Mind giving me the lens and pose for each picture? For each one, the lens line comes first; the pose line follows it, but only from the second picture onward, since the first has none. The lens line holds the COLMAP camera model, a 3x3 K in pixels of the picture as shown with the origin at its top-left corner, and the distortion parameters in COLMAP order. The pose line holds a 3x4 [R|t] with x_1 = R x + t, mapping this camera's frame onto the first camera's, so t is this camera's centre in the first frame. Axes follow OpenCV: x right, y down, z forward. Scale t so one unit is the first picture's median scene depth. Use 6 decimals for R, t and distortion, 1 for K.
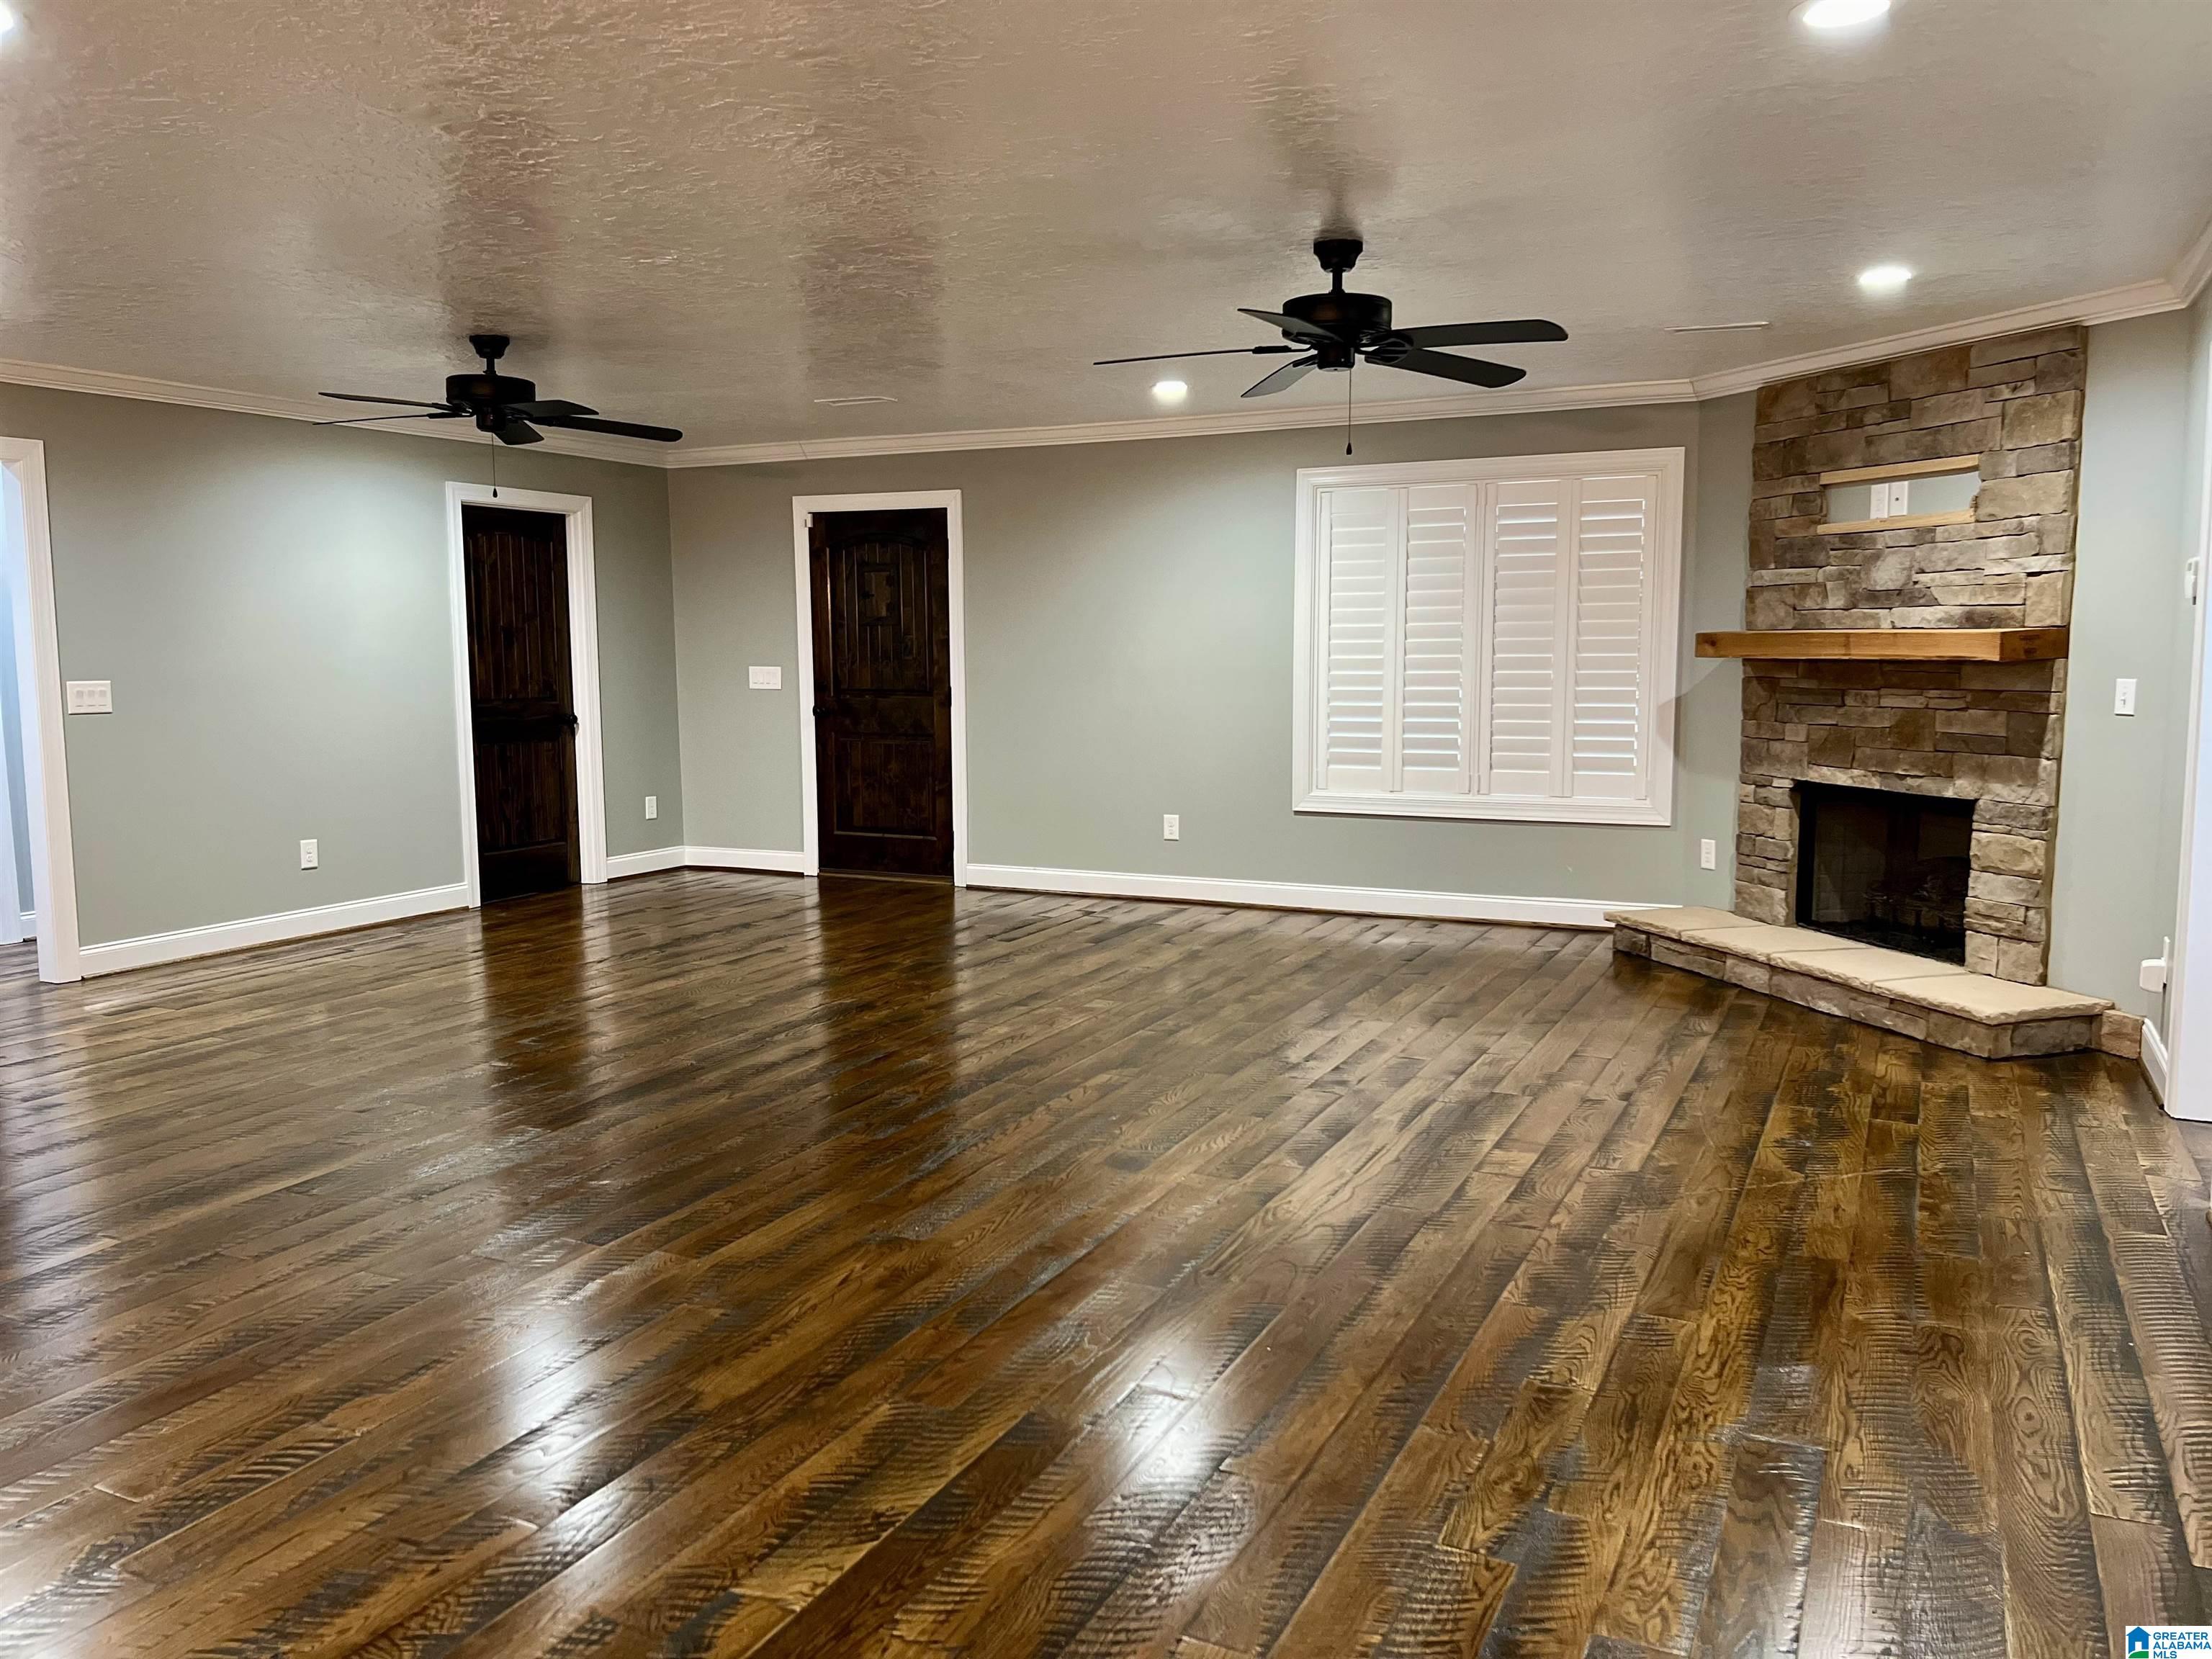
lens RADIAL K [[1664.1, 0, 1106.0], [0, 1664.1, 829.5], [0, 0, 1]] dist [0.069973, -0.077474]
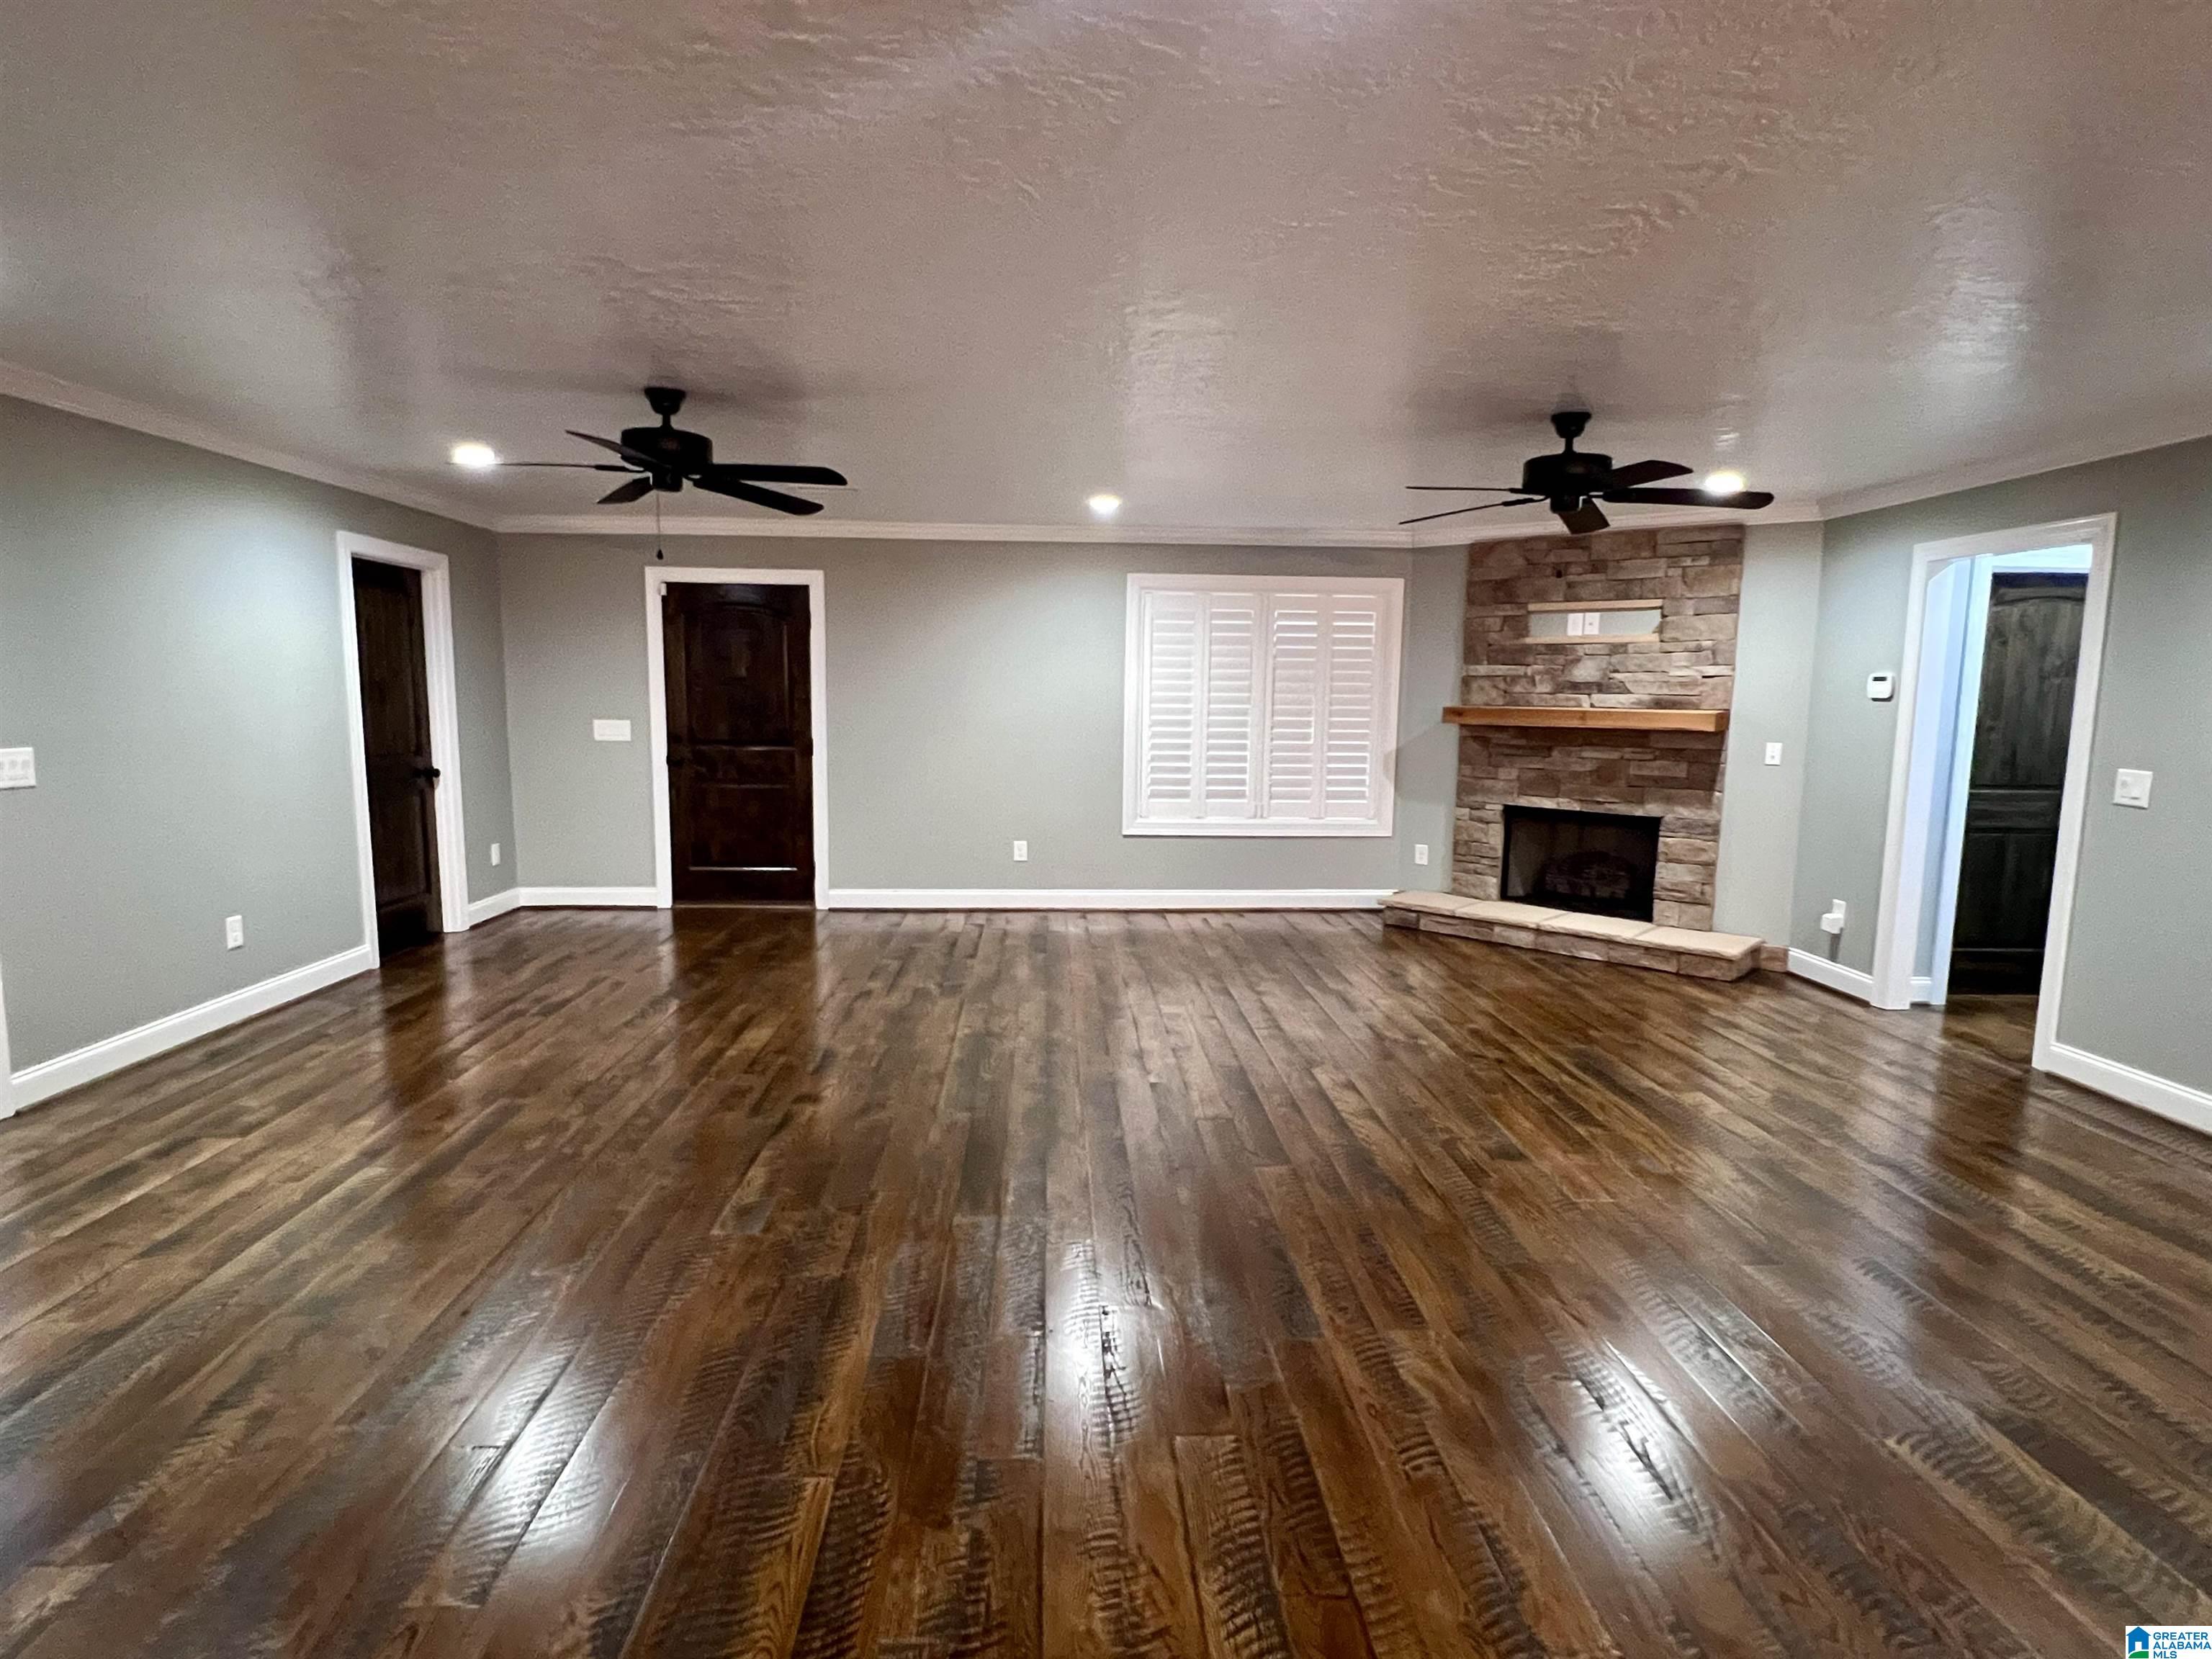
lens RADIAL K [[1152.9, 0, 1100.6], [0, 1152.9, 840.4], [0, 0, 1]] dist [-0.004369, -0.001294]
pose [[0.876341, -0.045621, 0.479527, -0.418959], [0.037127, 0.998941, 0.027187, -0.040151], [-0.480259, -0.006022, 0.877106, 0.269015]]
